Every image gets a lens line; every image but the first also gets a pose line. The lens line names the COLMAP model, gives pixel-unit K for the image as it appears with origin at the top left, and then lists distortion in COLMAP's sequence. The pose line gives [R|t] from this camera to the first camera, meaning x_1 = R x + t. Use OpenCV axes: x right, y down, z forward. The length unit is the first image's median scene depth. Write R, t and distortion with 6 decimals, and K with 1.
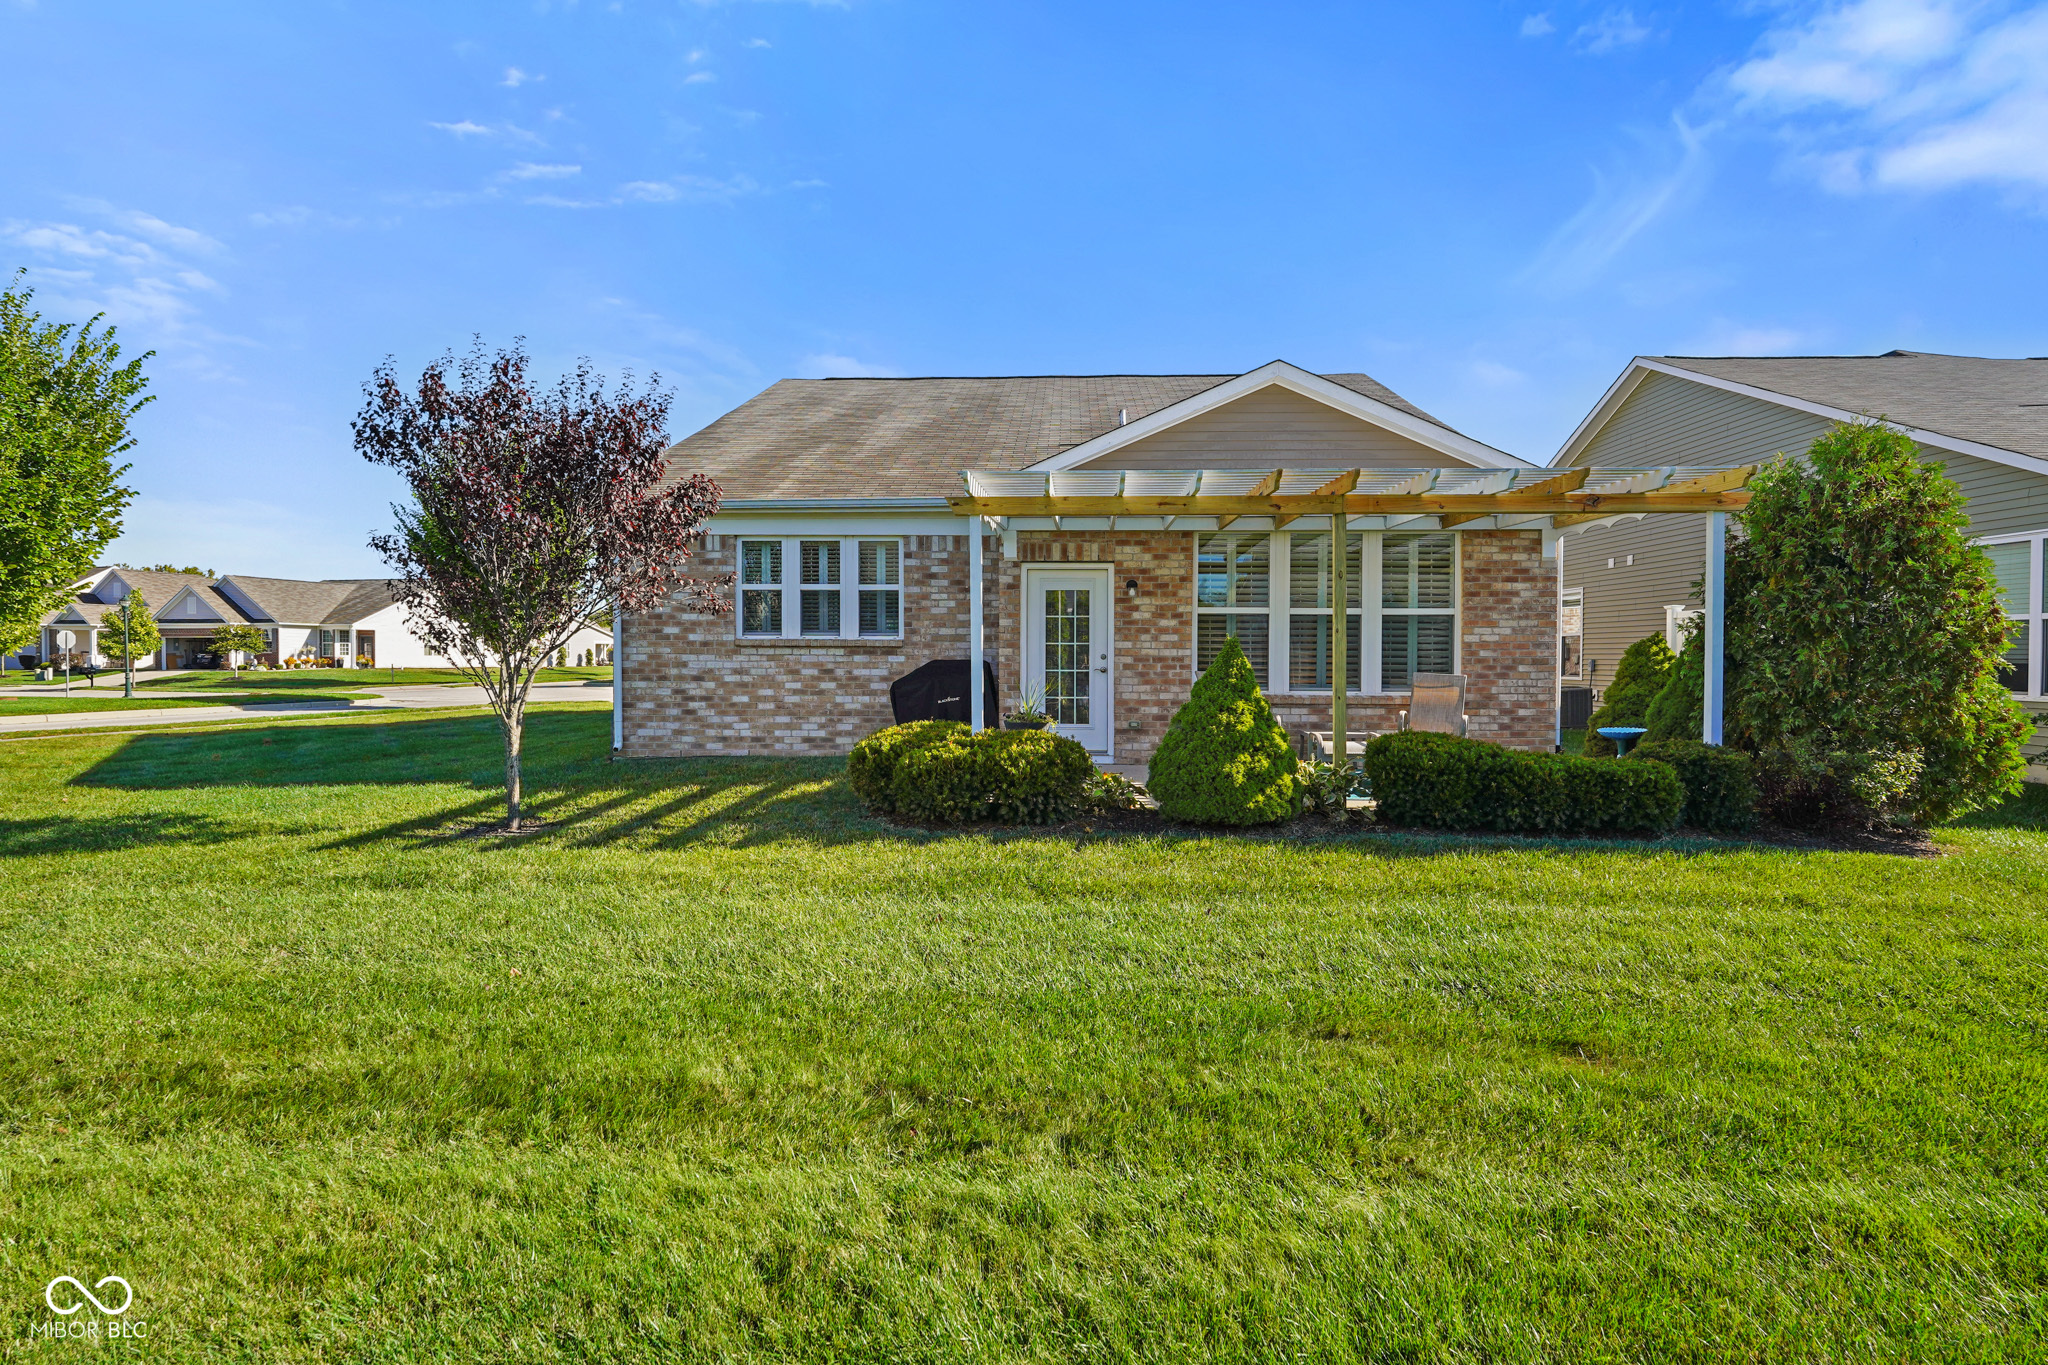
lens RADIAL K [[1119.1, 0, 1024.0], [0, 1119.1, 682.5], [0, 0, 1]] dist [-0.002410, -0.000094]
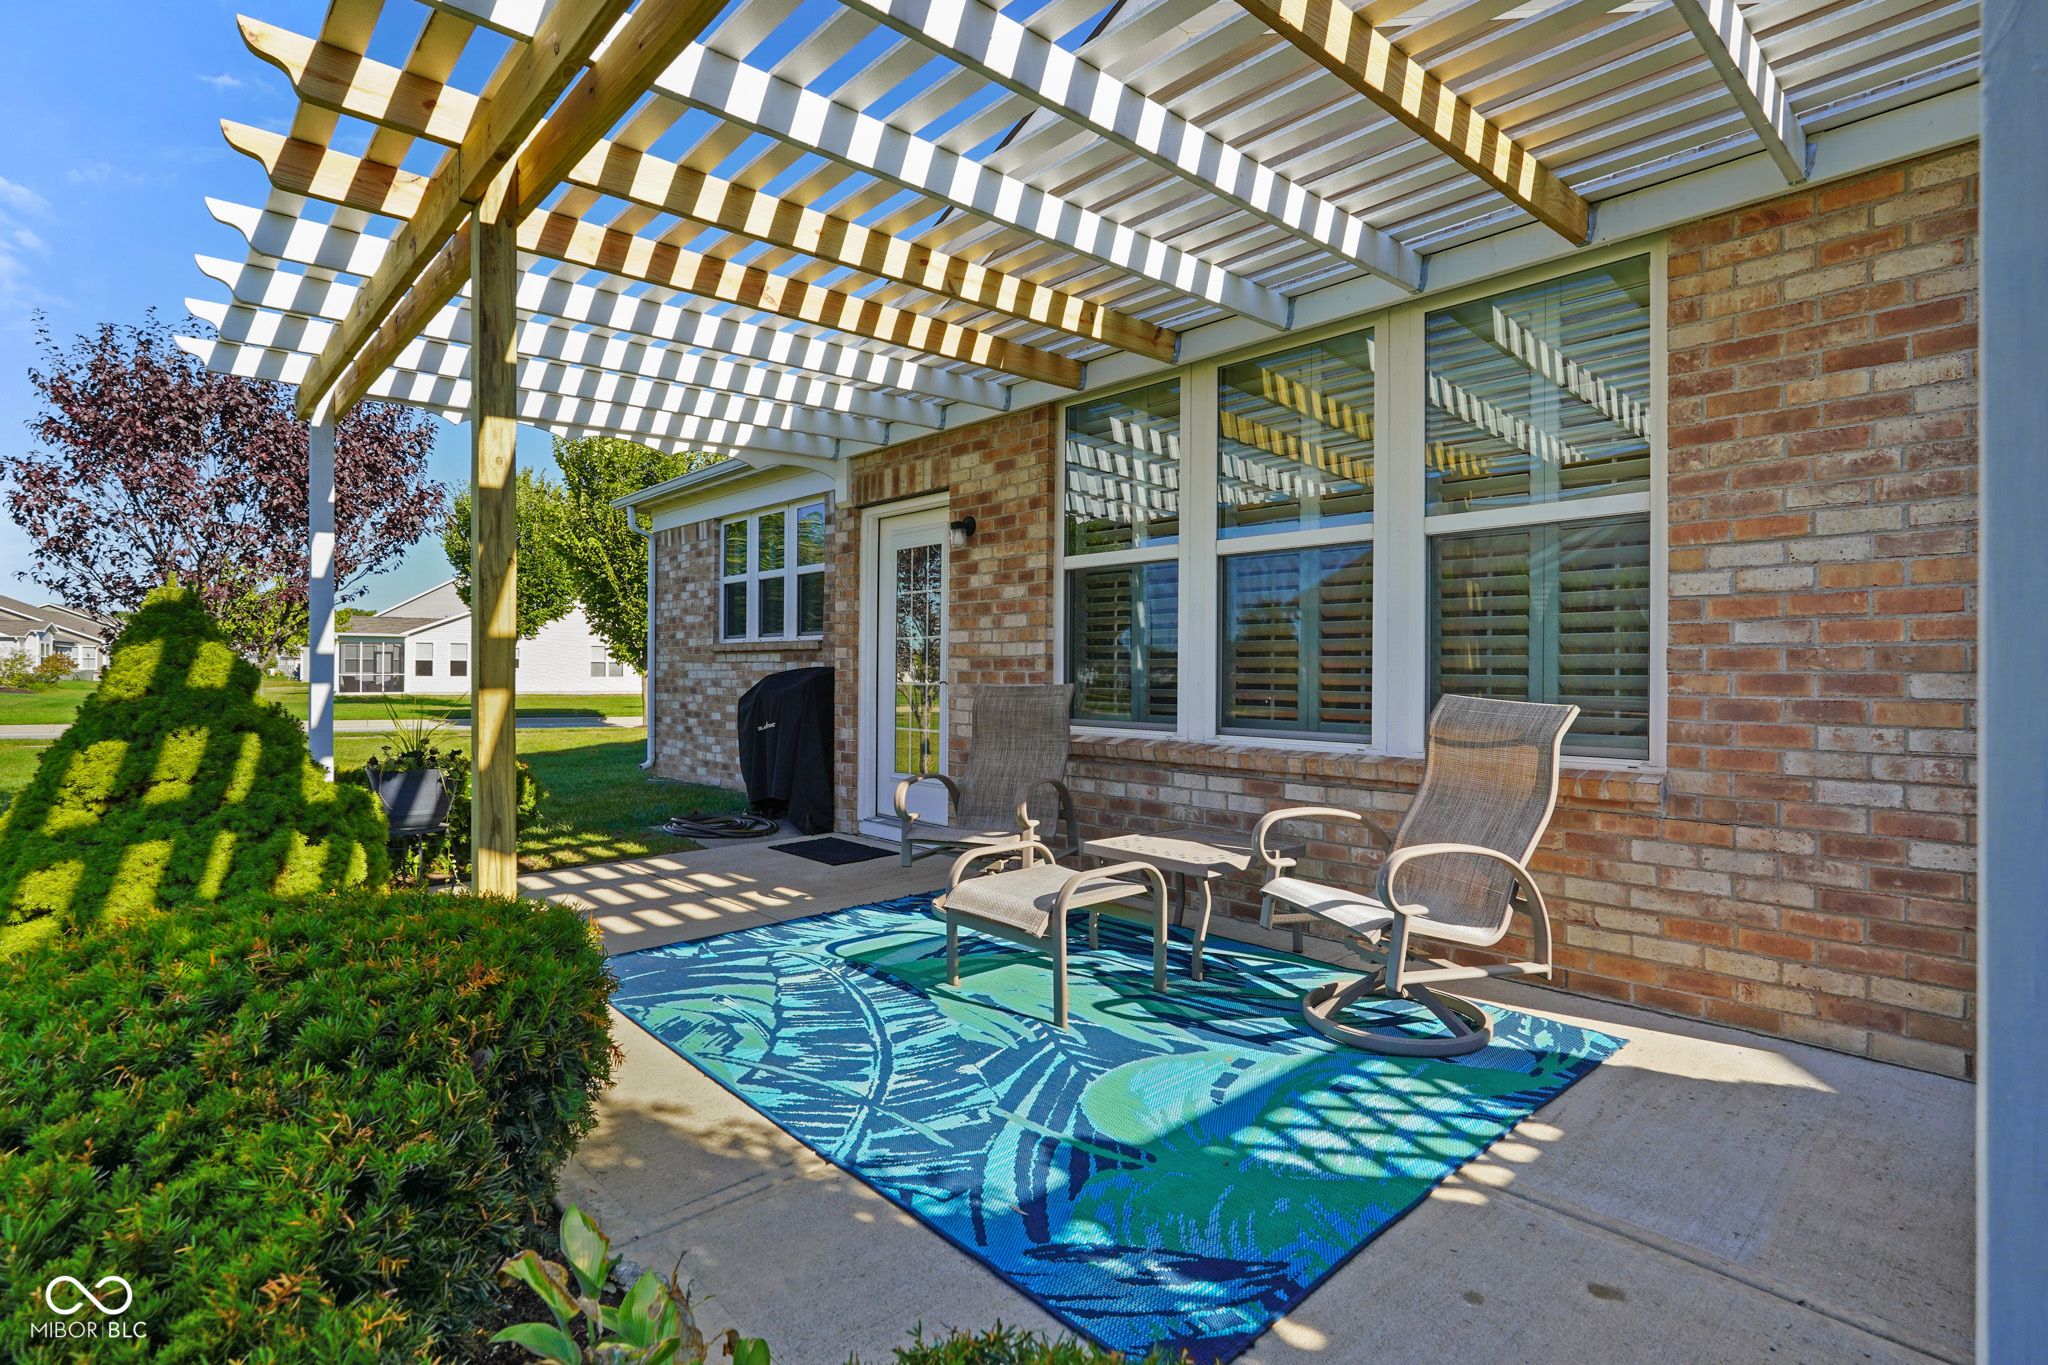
lens RADIAL K [[986.9, 0, 1024.0], [0, 986.9, 682.5], [0, 0, 1]] dist [-0.003834, -0.000403]
pose [[0.719082, 0.006639, -0.694894, 0.446985], [-0.022290, 0.999660, -0.013516, -0.005758], [0.694568, 0.025208, 0.718986, 0.679623]]
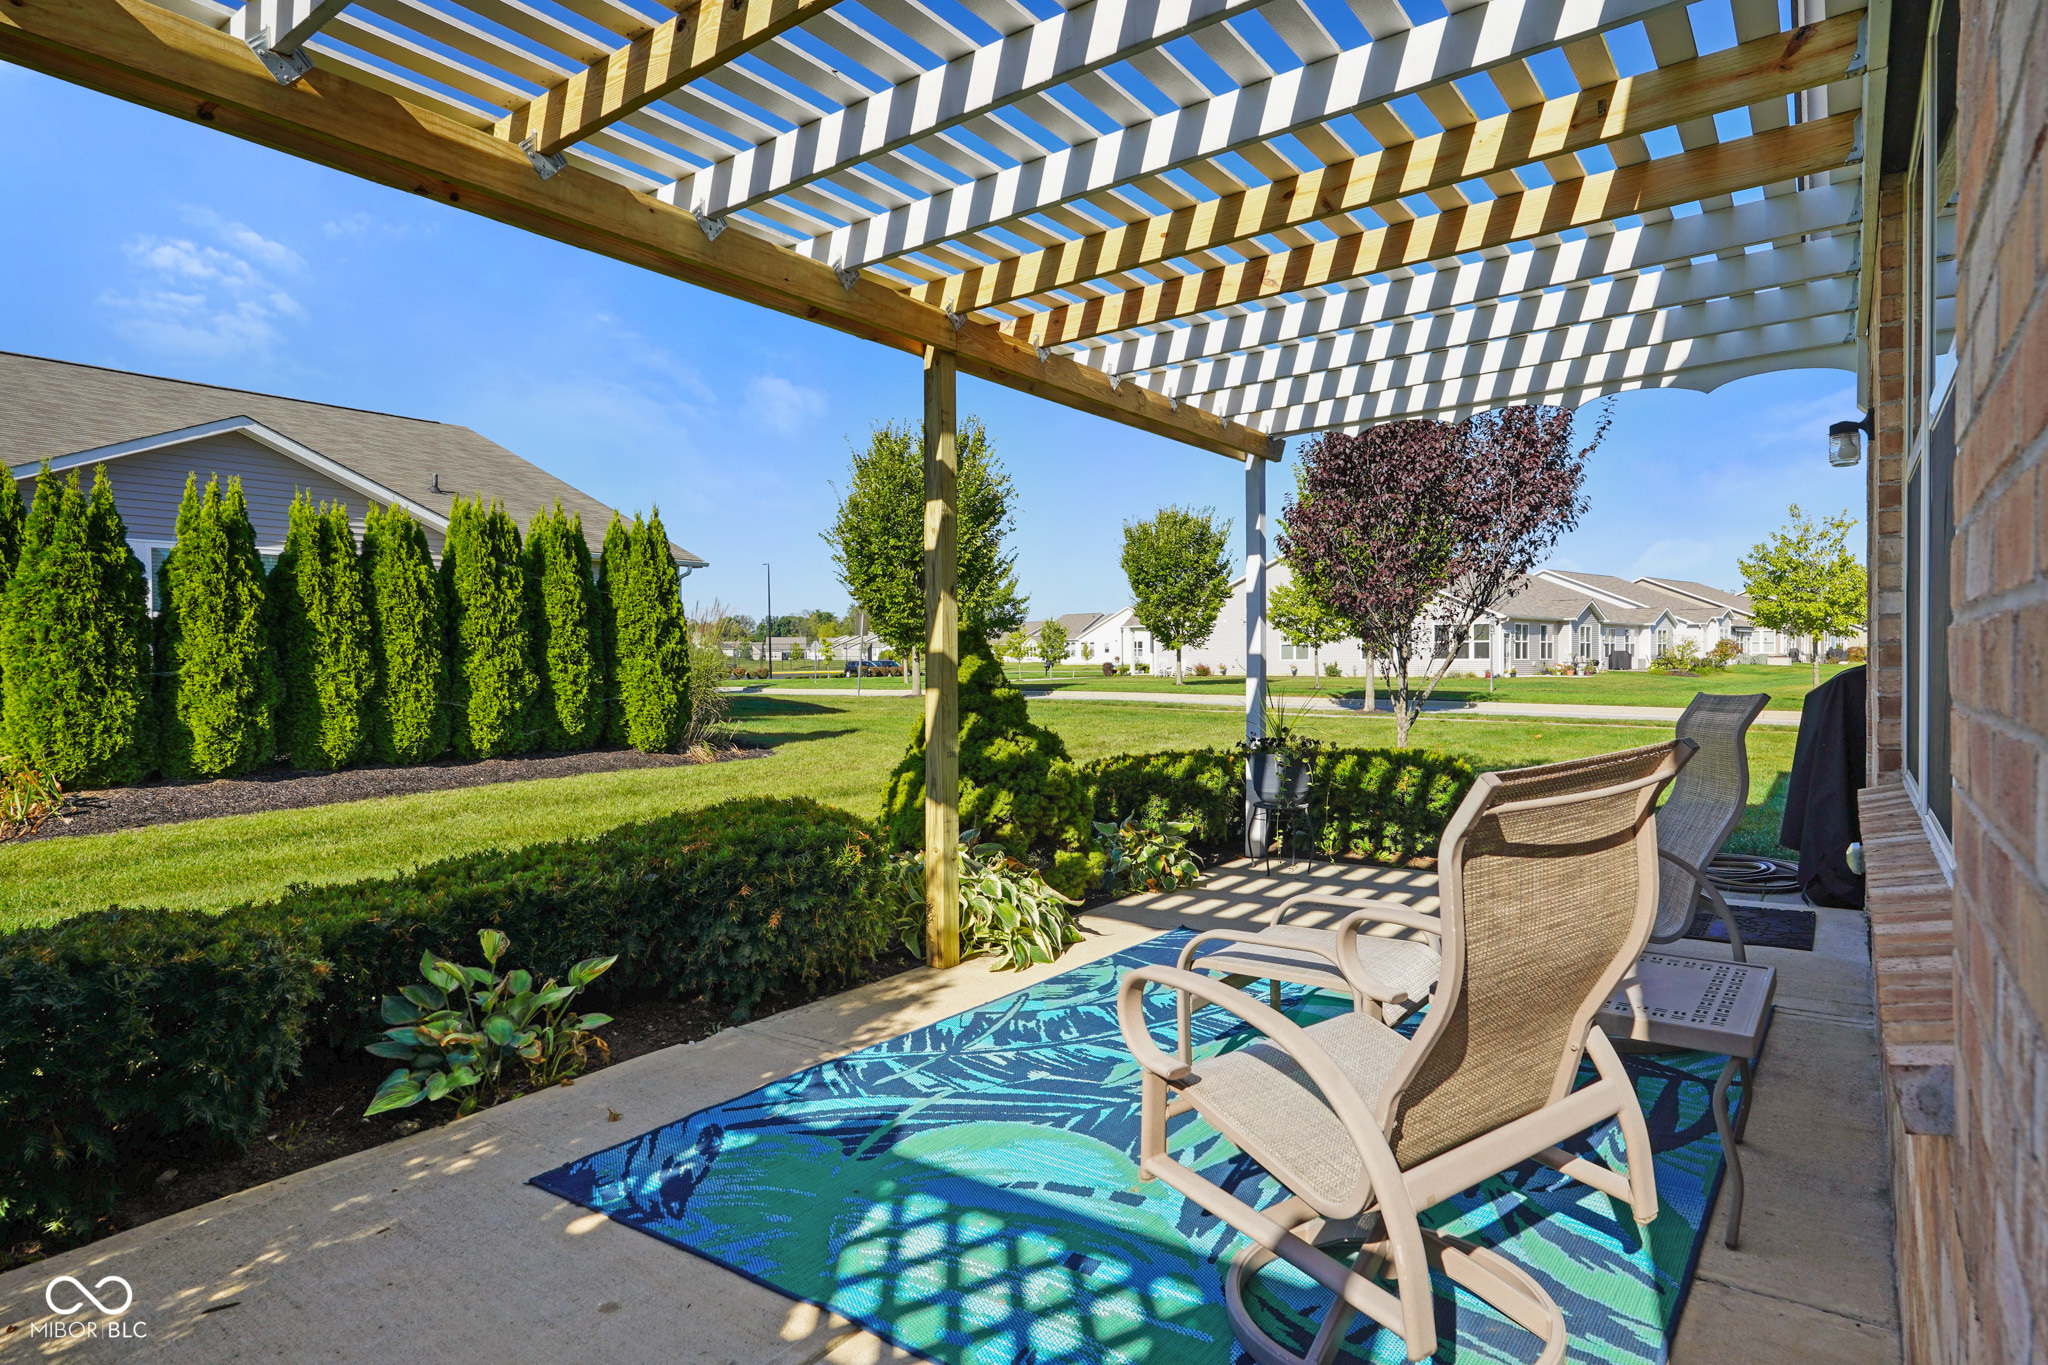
lens RADIAL K [[1138.0, 0, 1018.9], [0, 1138.0, 661.0], [0, 0, 1]] dist [-0.001170, 0.000248]
pose [[-0.542003, 0.002551, -0.840373, 0.563993], [-0.018055, 0.999729, 0.014680, -0.032747], [0.840183, 0.023129, -0.541810, 1.283799]]
